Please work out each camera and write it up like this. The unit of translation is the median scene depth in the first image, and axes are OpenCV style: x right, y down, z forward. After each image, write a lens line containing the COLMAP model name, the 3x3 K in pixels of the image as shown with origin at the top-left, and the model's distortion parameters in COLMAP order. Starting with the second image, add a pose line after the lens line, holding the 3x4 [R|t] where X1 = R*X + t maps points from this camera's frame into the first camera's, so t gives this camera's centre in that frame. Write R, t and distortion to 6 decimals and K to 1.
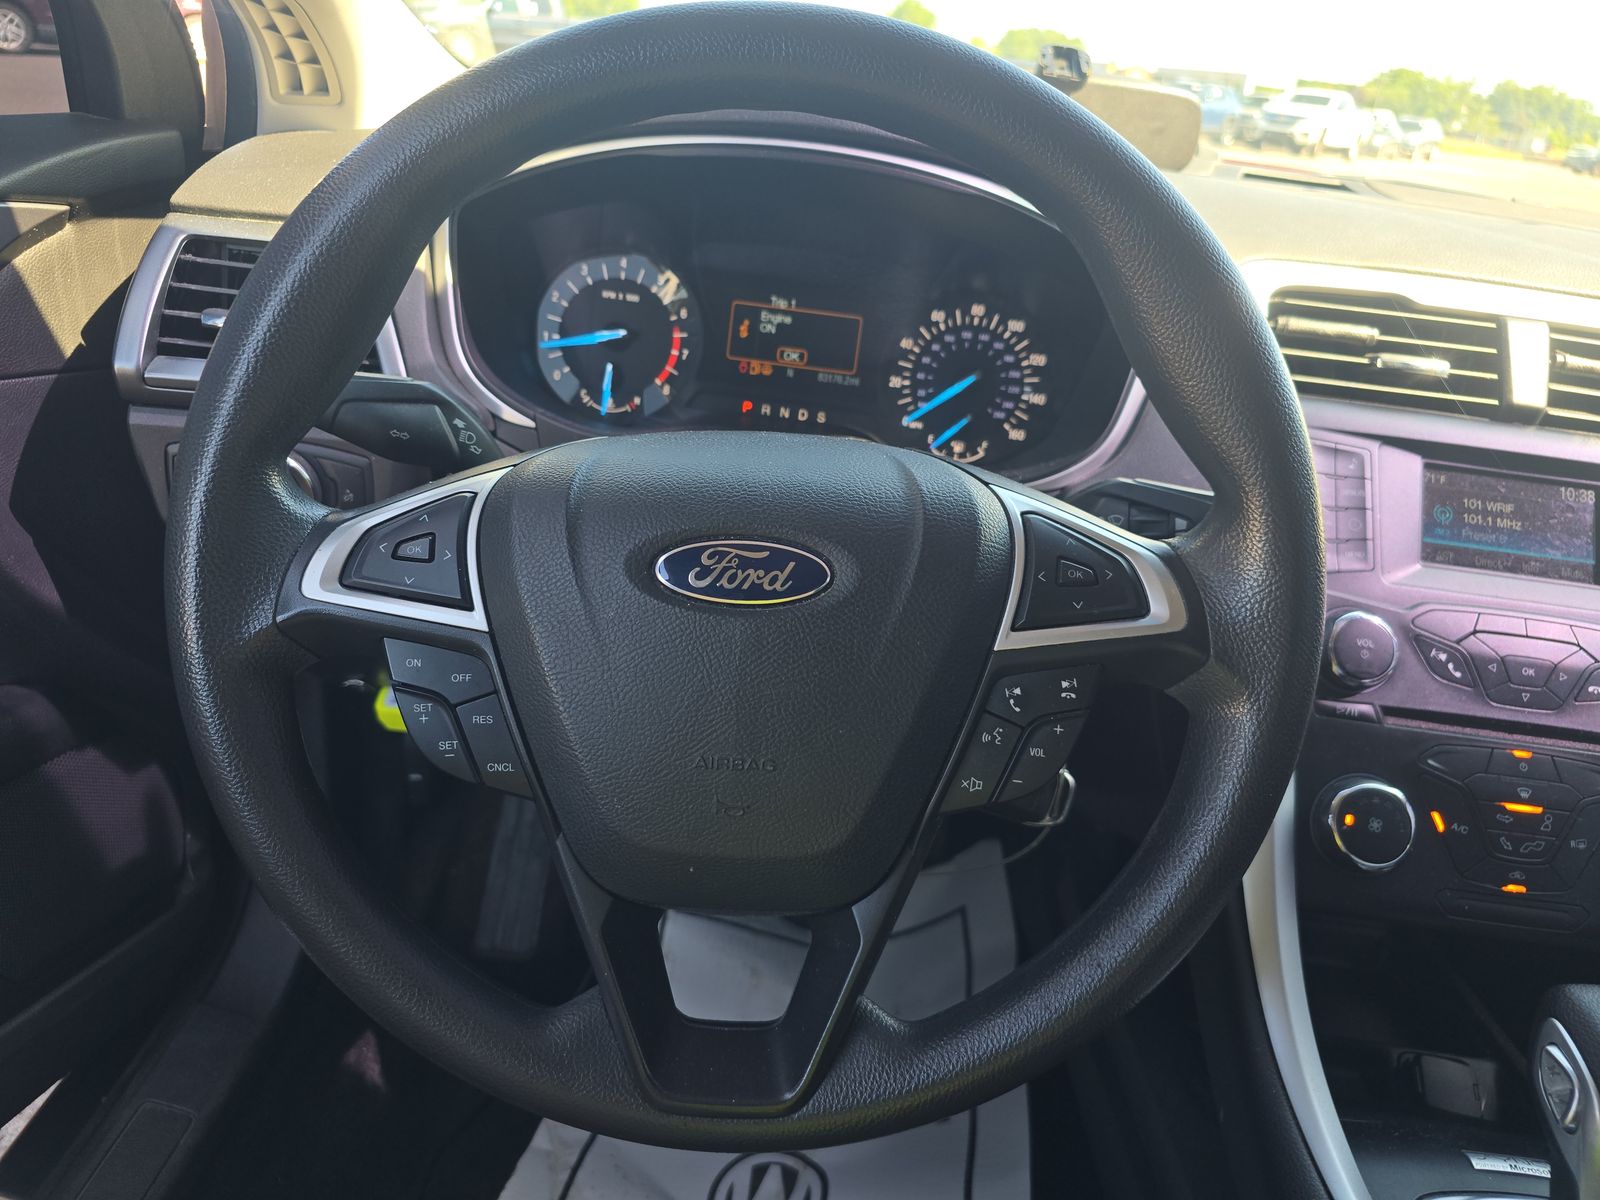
lens RADIAL K [[1068.0, 0, 745.5], [0, 1068.0, 638.5], [0, 0, 1]] dist [0.021088, -0.037480]
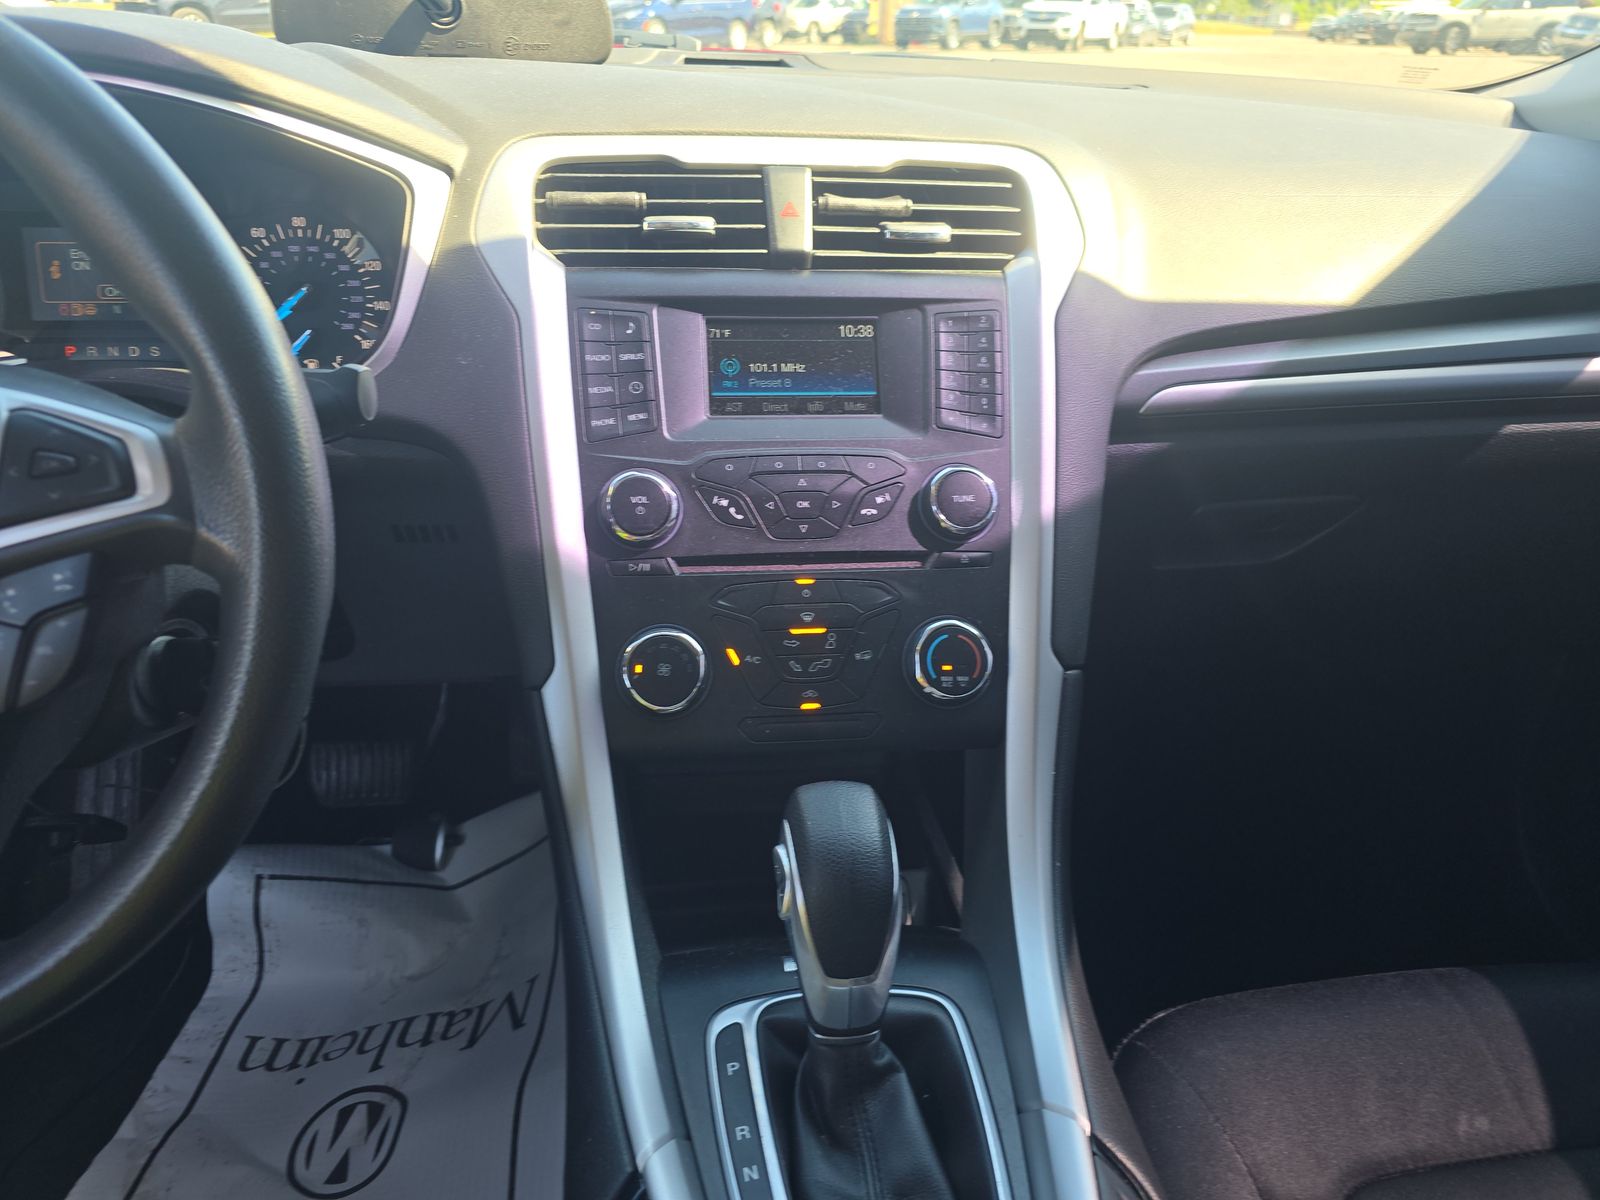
lens RADIAL K [[1068.0, 0, 740.9], [0, 1068.0, 656.6], [0, 0, 1]] dist [0.021088, -0.037480]
pose [[0.978130, -0.165059, 0.126559, 0.483363], [0.157145, 0.985076, 0.070224, 0.090731], [-0.136262, -0.048800, 0.989470, -0.047319]]
